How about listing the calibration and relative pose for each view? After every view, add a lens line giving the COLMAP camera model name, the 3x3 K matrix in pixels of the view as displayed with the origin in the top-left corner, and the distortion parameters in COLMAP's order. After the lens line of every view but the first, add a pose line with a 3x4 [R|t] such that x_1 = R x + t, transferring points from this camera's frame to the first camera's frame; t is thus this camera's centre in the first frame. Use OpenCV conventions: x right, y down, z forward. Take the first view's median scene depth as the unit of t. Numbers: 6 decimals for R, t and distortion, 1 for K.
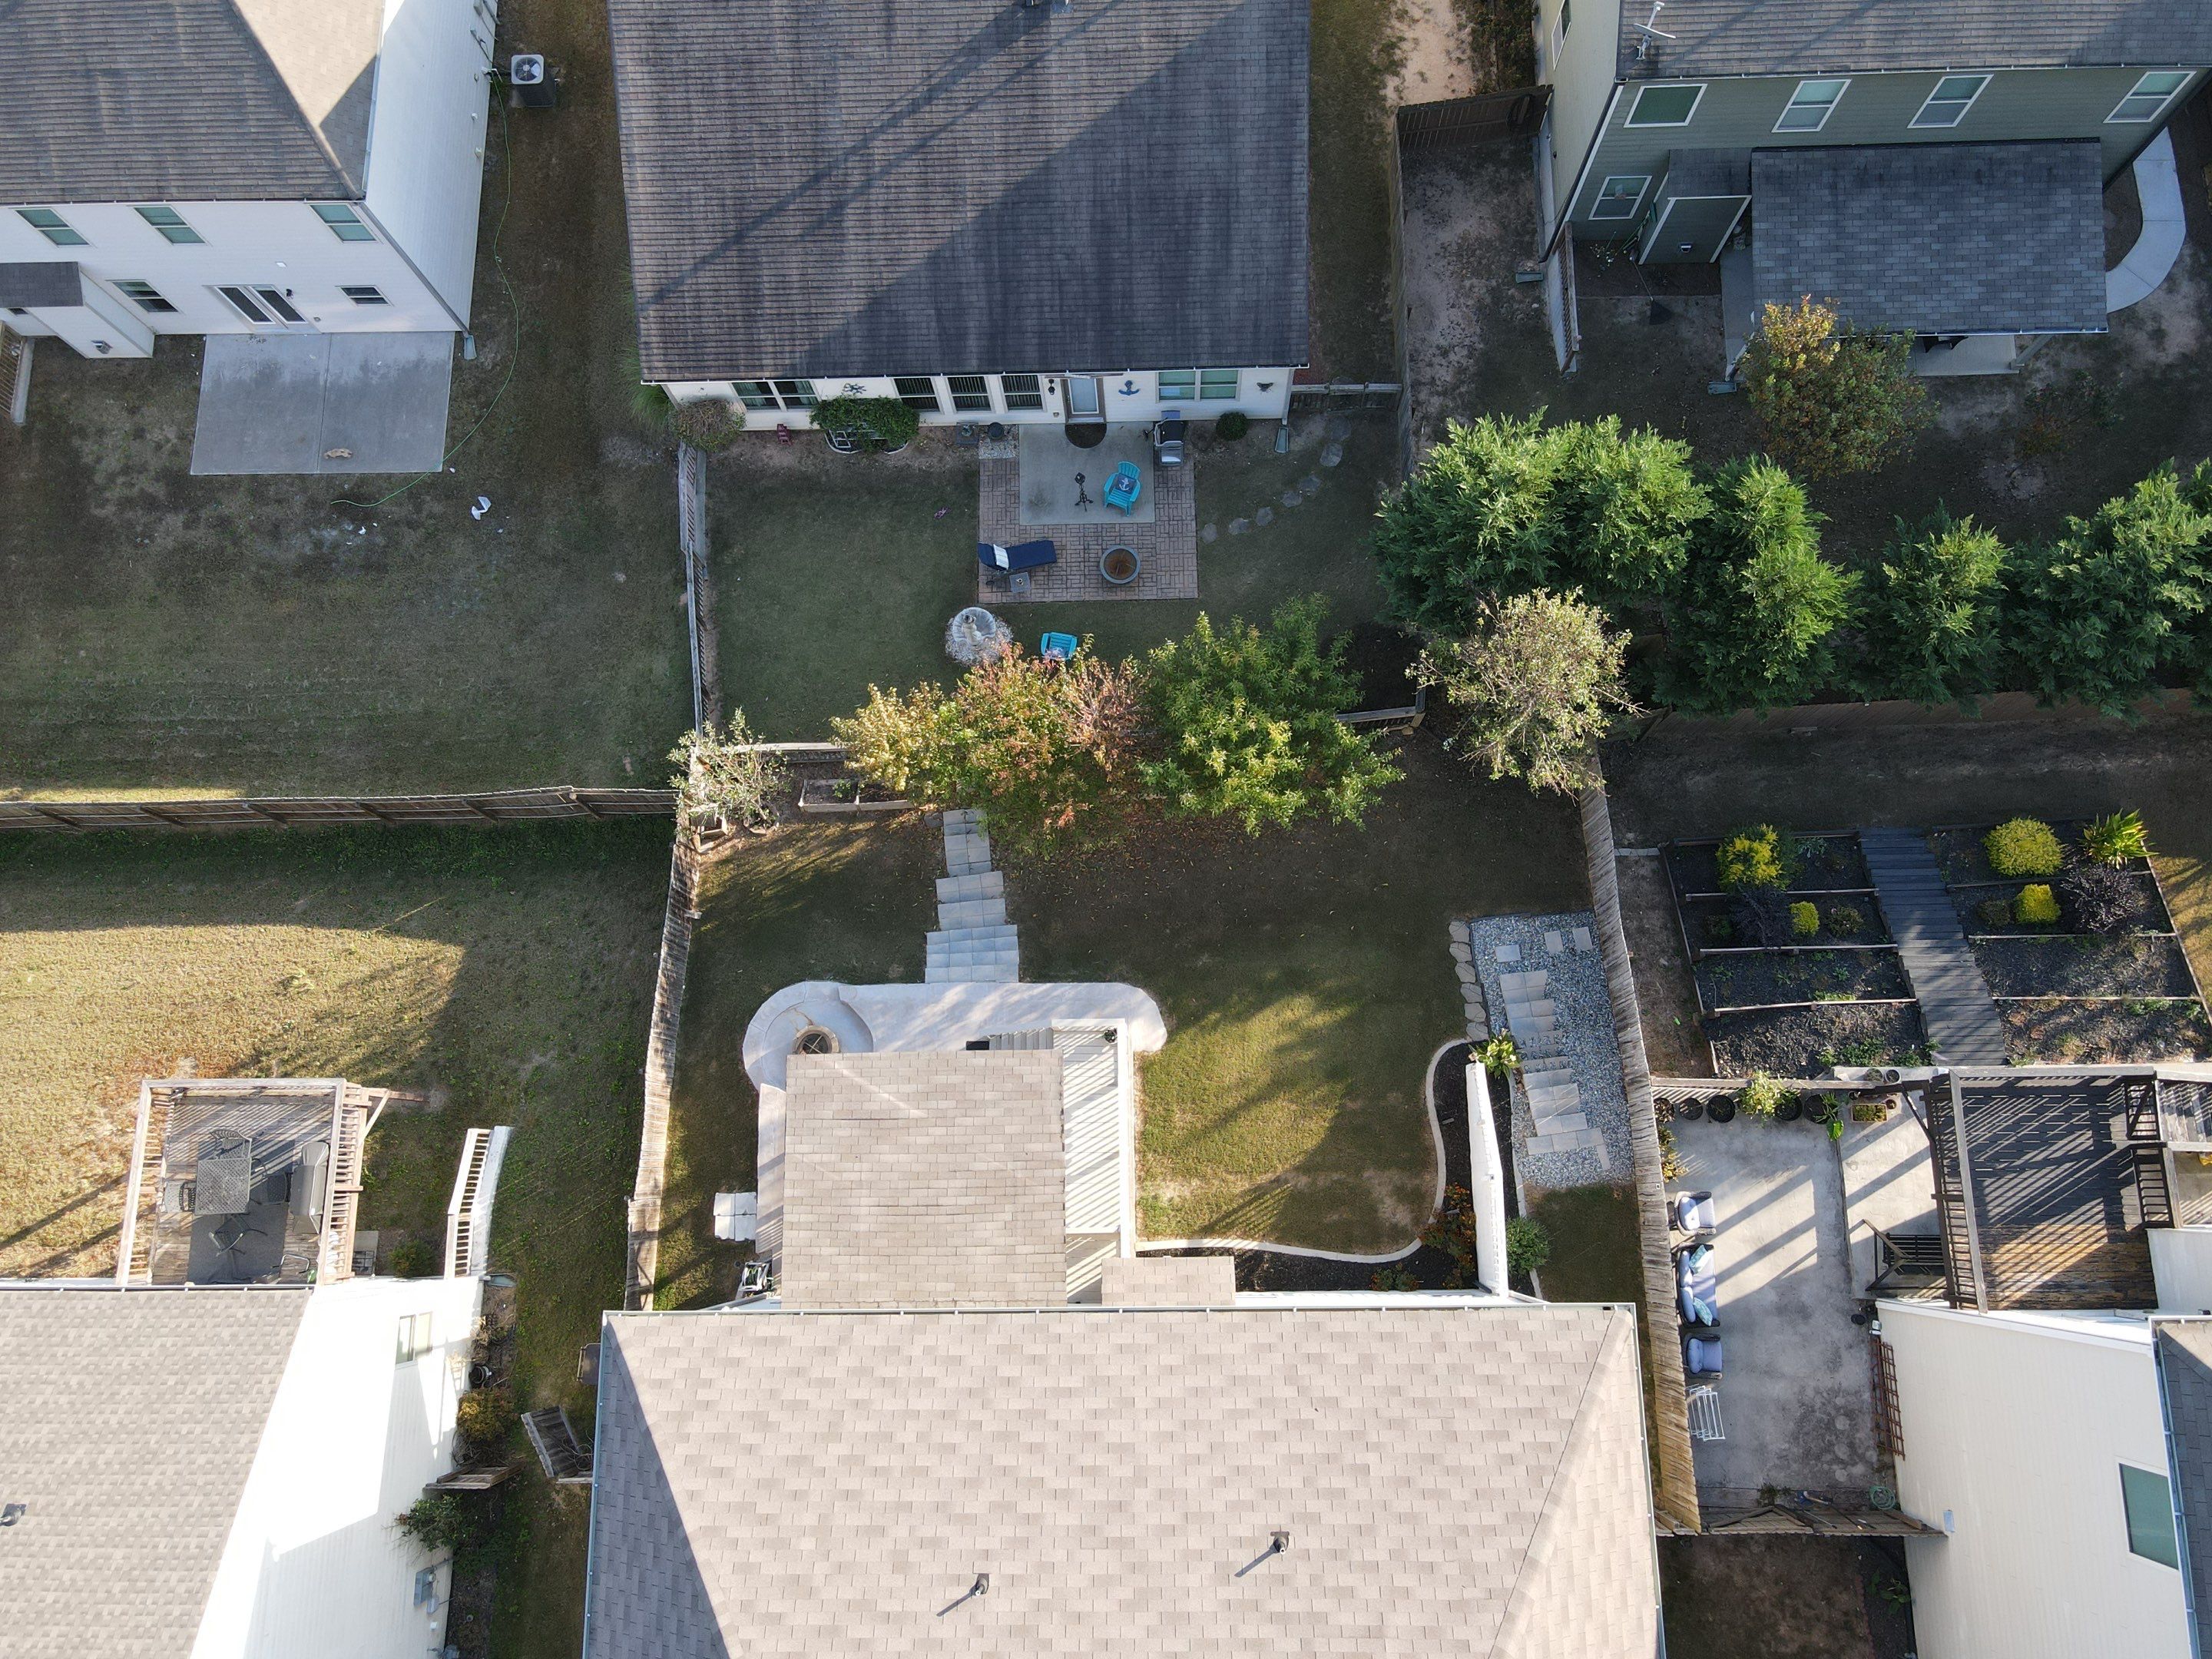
lens RADIAL K [[1630.4, 0, 1108.1], [0, 1630.4, 822.5], [0, 0, 1]] dist [-0.002064, 0.025816]
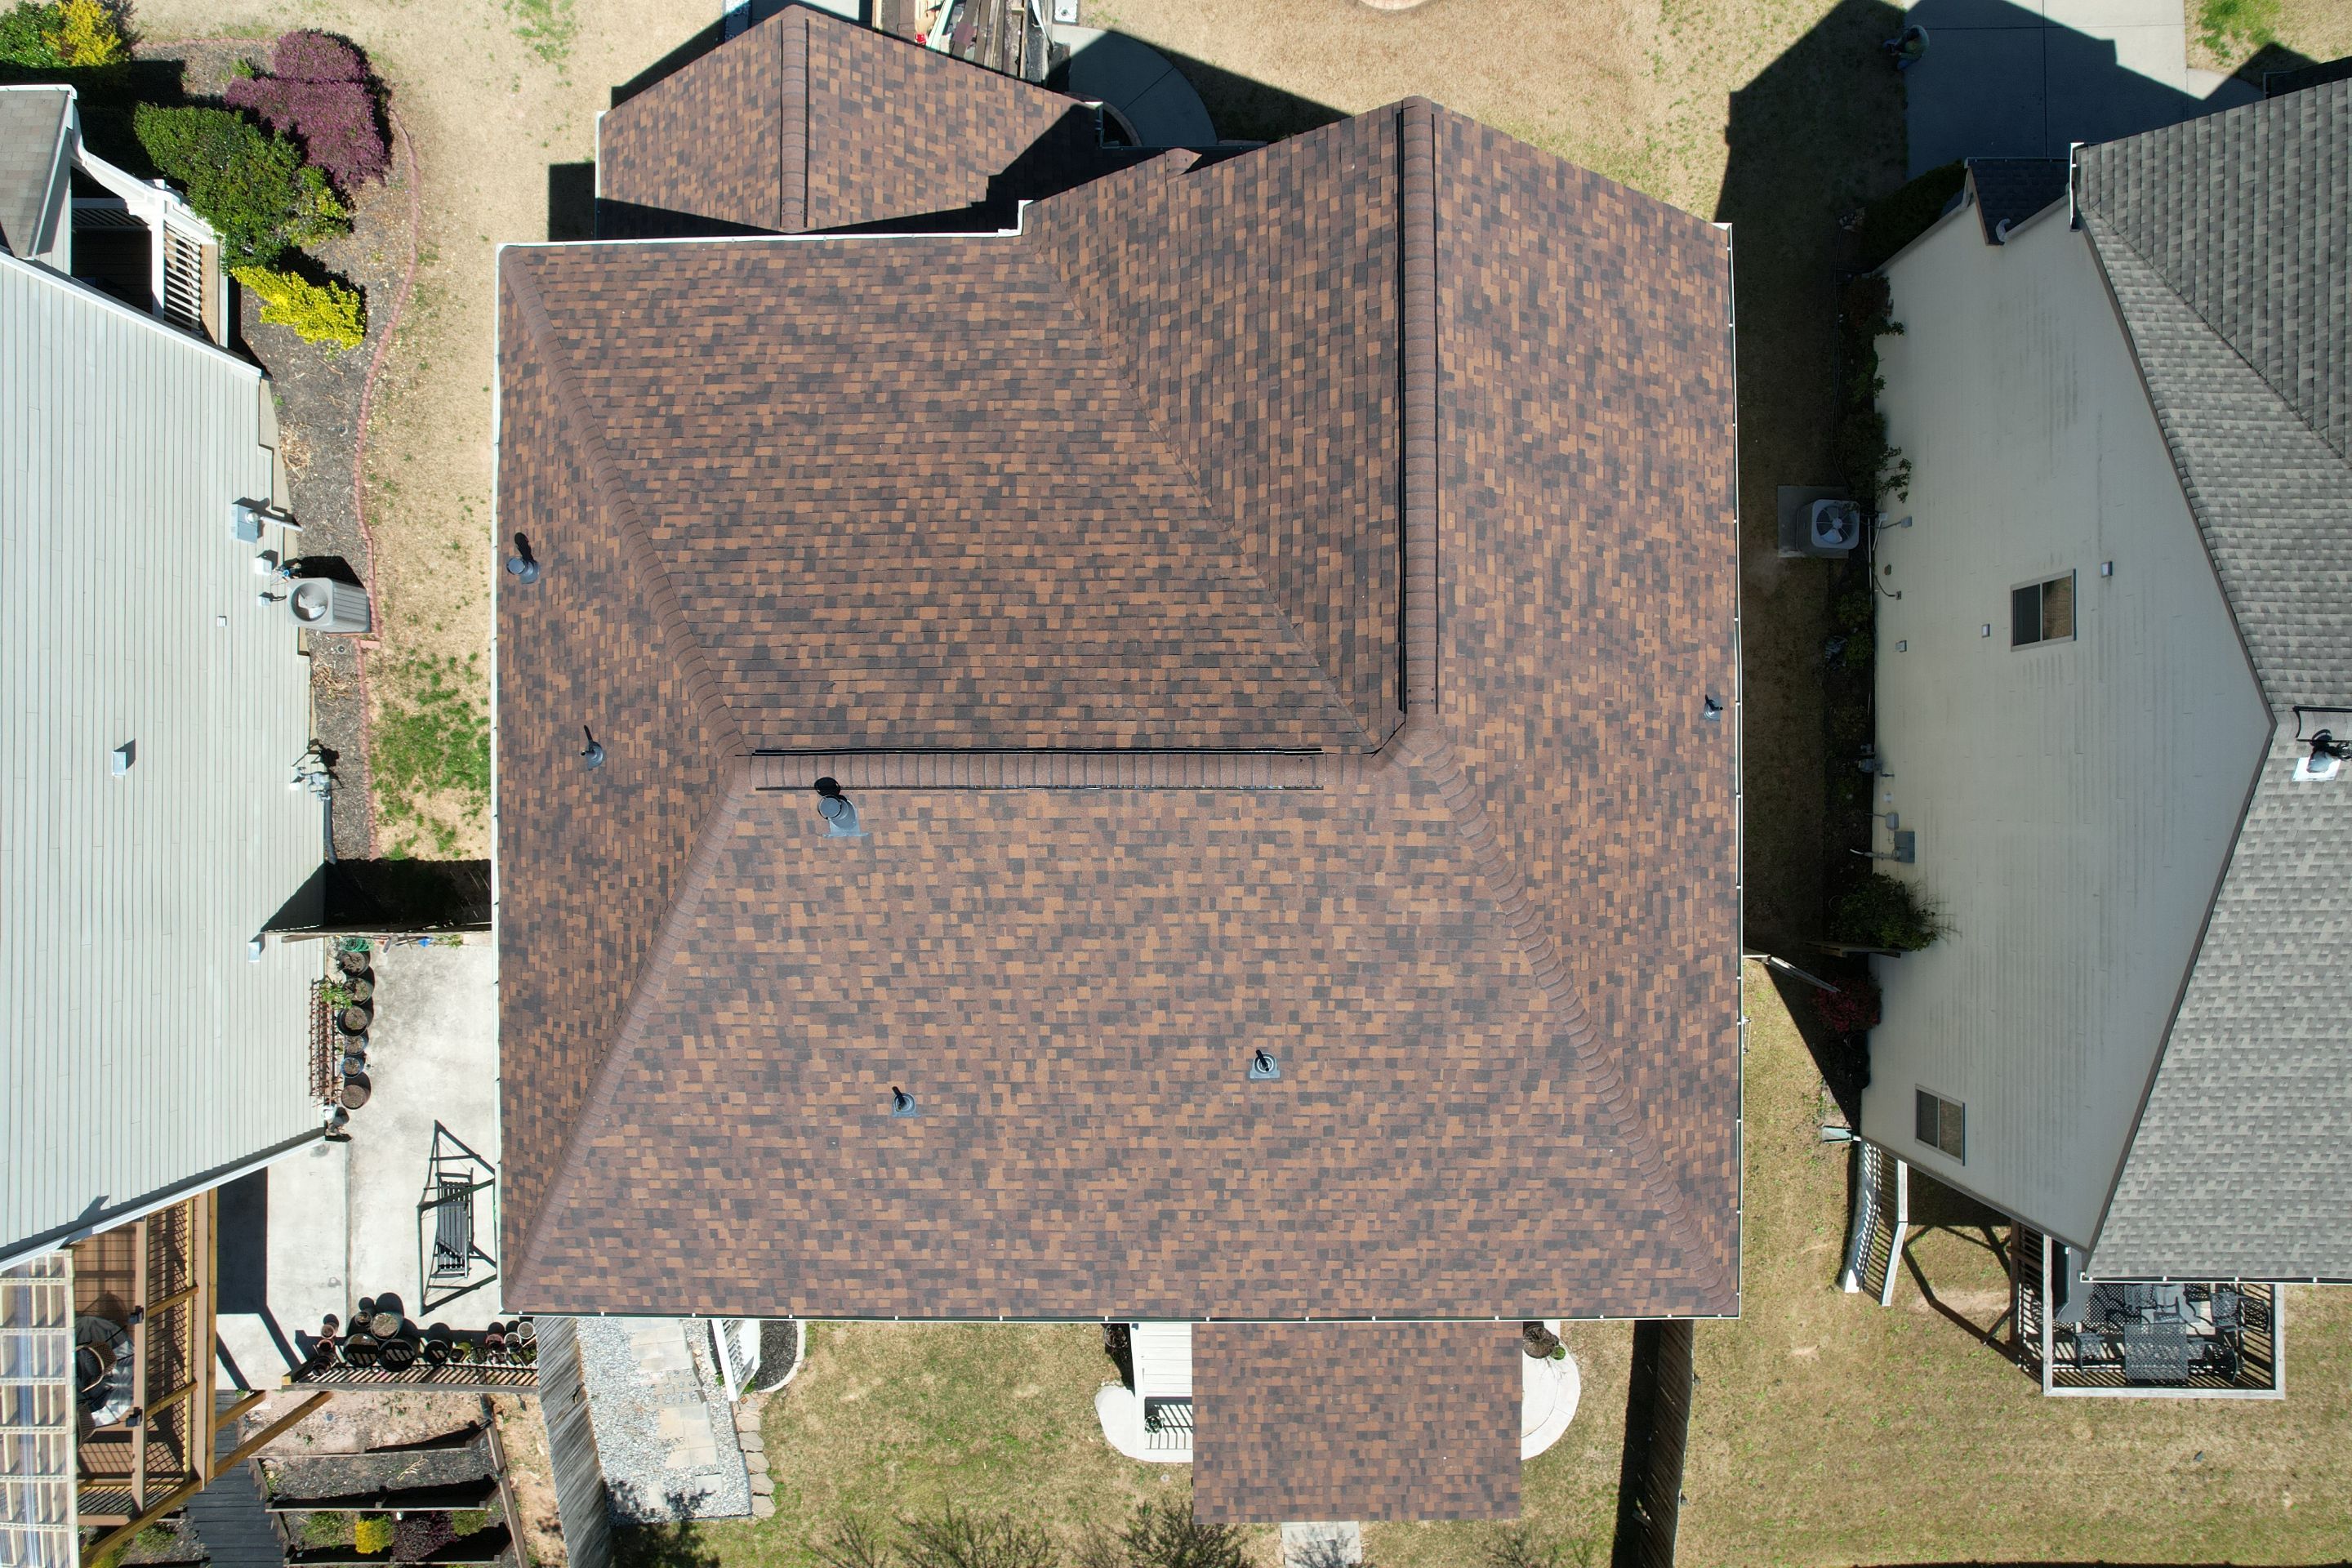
lens RADIAL K [[1506.7, 0, 1179.5], [0, 1506.7, 782.1], [0, 0, 1]] dist [-0.082608, 0.074421]
pose [[-0.999099, -0.007171, 0.041828, -0.041826], [0.016381, -0.974402, 0.224214, 0.286647], [0.039149, 0.224697, 0.973642, 0.151599]]
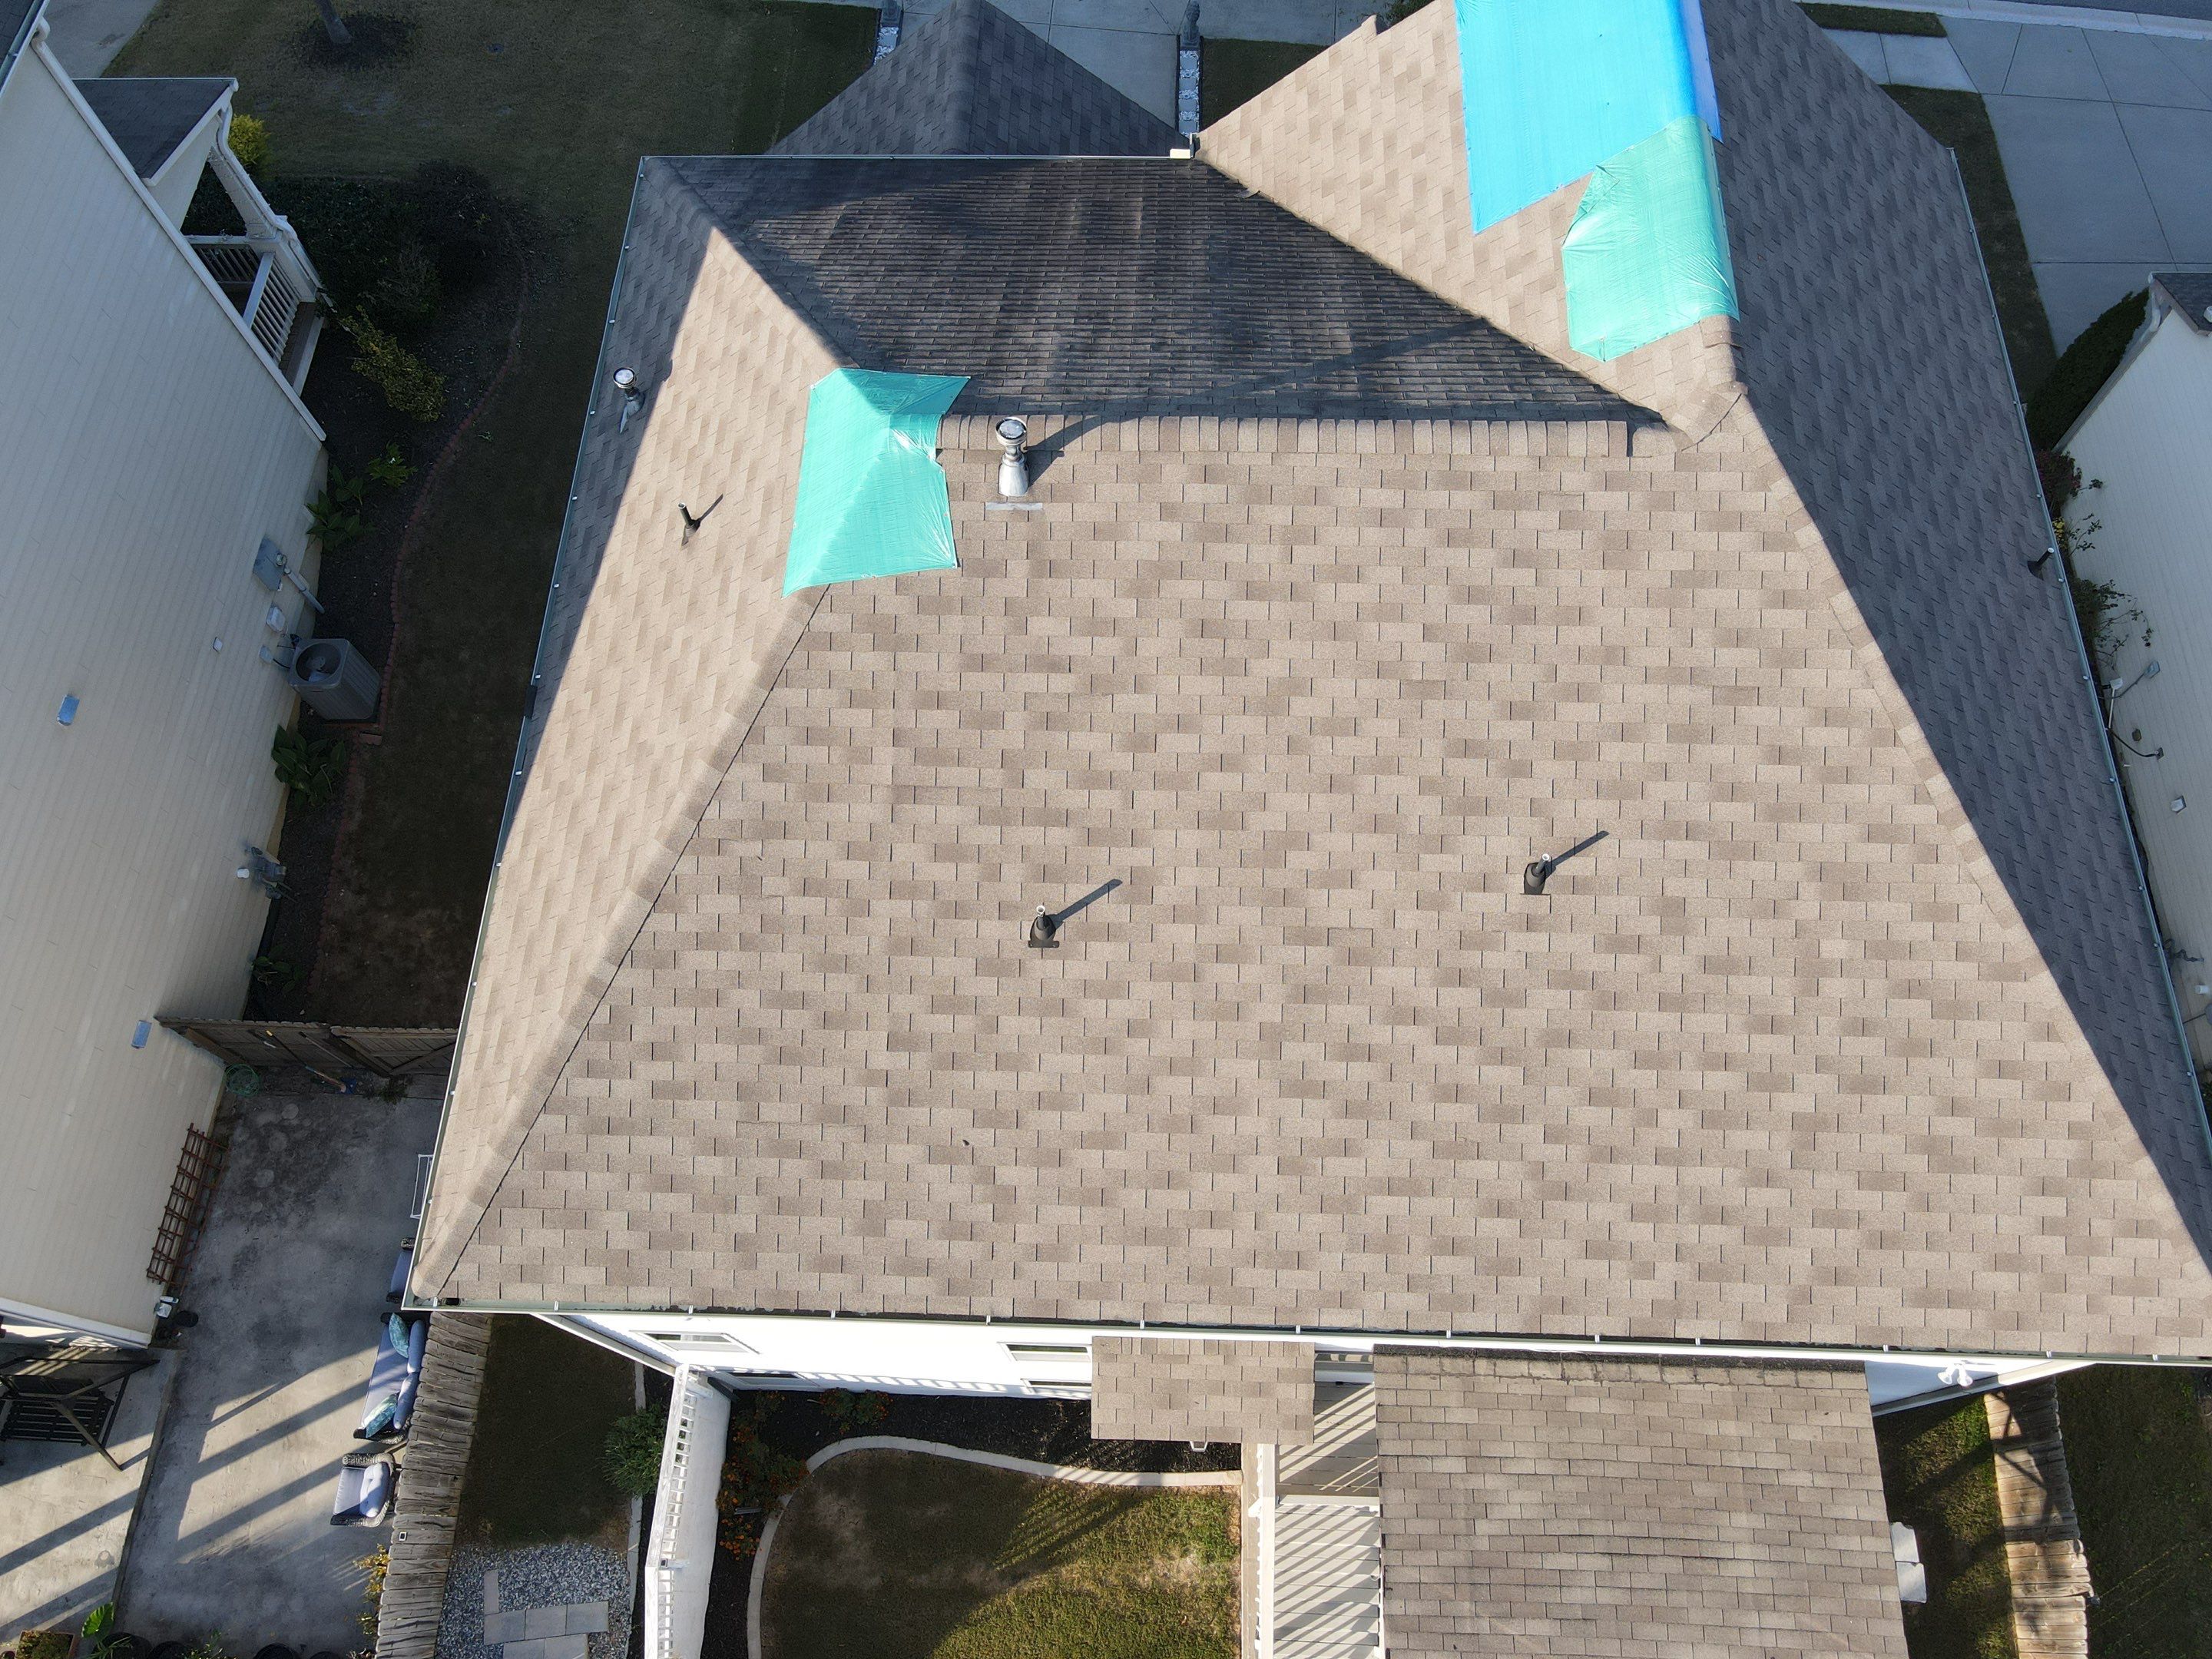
lens RADIAL K [[1630.4, 0, 1106.9], [0, 1630.4, 821.7], [0, 0, 1]] dist [-0.002064, 0.025816]
pose [[-0.996906, -0.012200, 0.077648, 0.023147], [0.057285, -0.789182, 0.611482, 0.066397], [0.053819, 0.614038, 0.787439, 0.326363]]
